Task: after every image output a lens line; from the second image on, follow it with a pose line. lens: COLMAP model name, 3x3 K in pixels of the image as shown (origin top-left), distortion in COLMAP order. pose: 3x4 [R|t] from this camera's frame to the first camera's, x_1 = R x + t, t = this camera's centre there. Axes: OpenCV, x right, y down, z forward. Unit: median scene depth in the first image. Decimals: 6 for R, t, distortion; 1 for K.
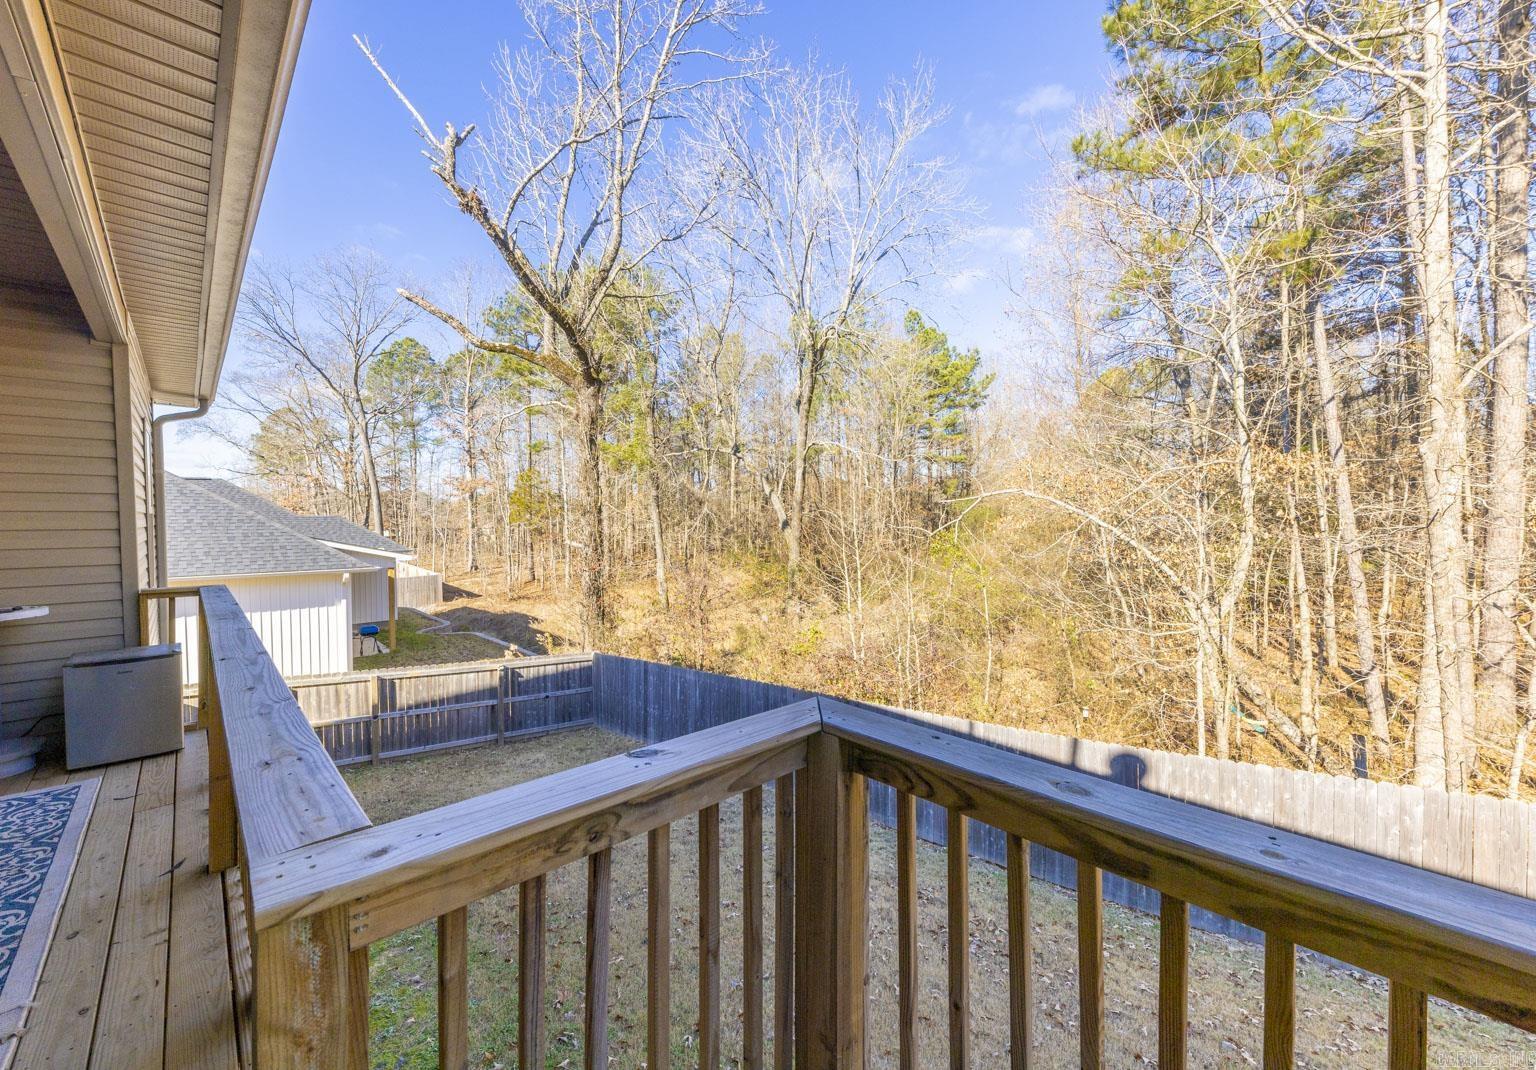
lens RADIAL K [[621.6, 0, 765.9], [0, 621.6, 535.3], [0, 0, 1]] dist [0.003147, 0.000657]
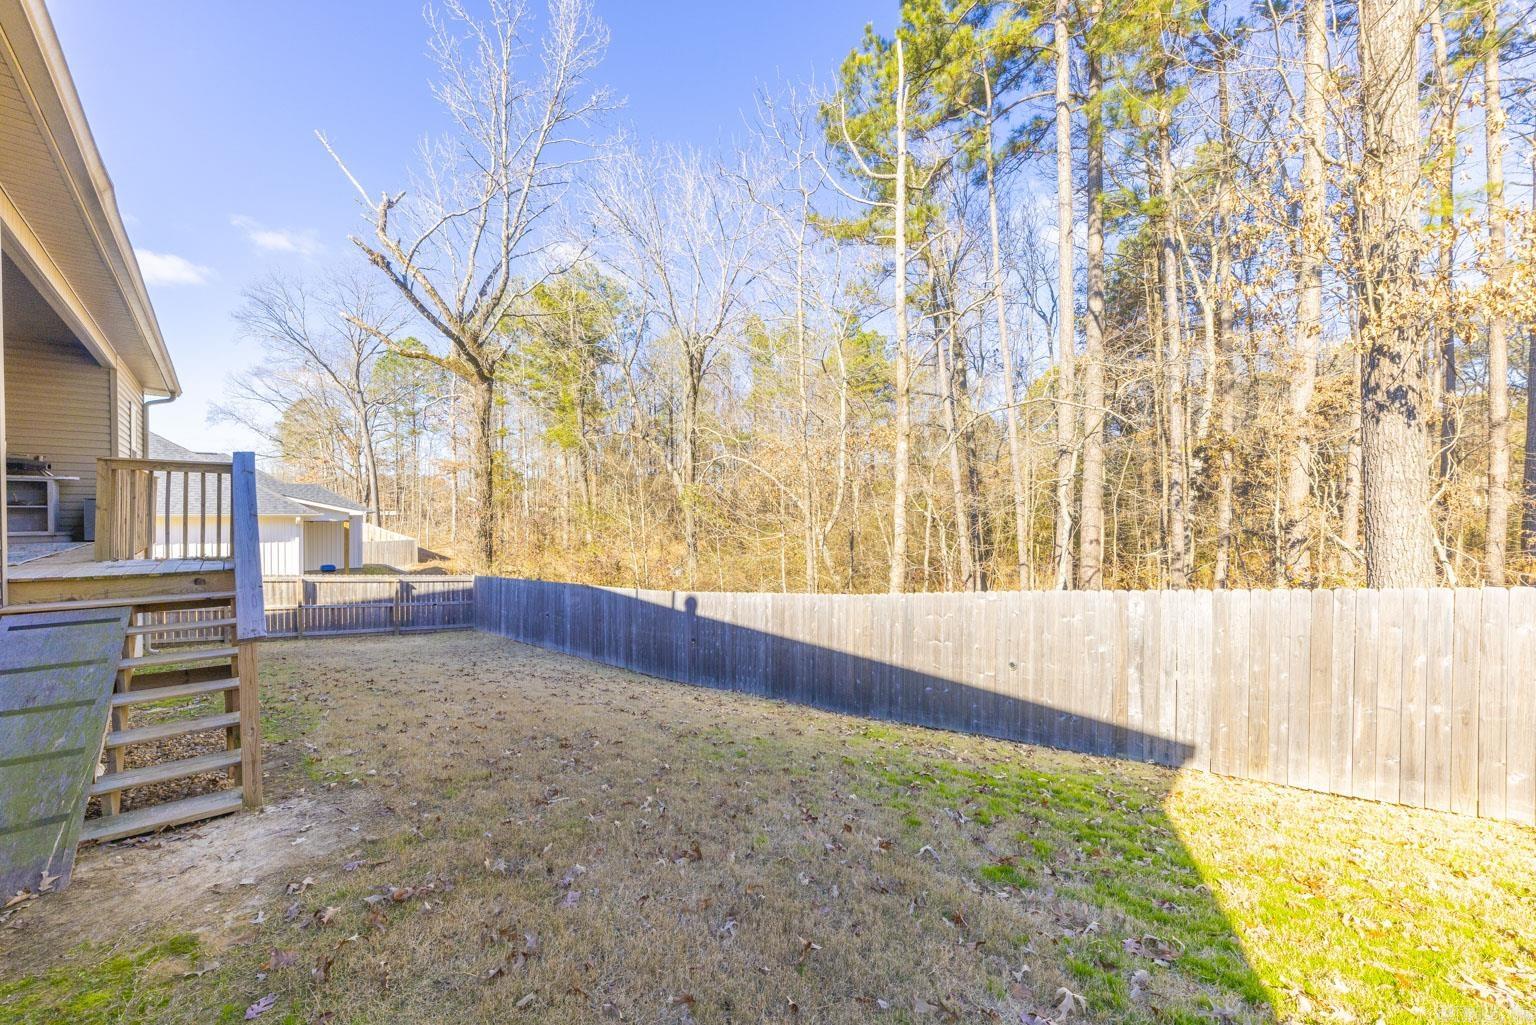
lens RADIAL K [[597.6, 0, 771.9], [0, 597.6, 513.9], [0, 0, 1]] dist [-0.004151, -0.000699]
pose [[0.999959, 0.008205, -0.003743, 0.376492], [-0.008266, 0.999831, -0.016417, 0.065606], [0.003607, 0.016448, 0.999858, -0.313966]]
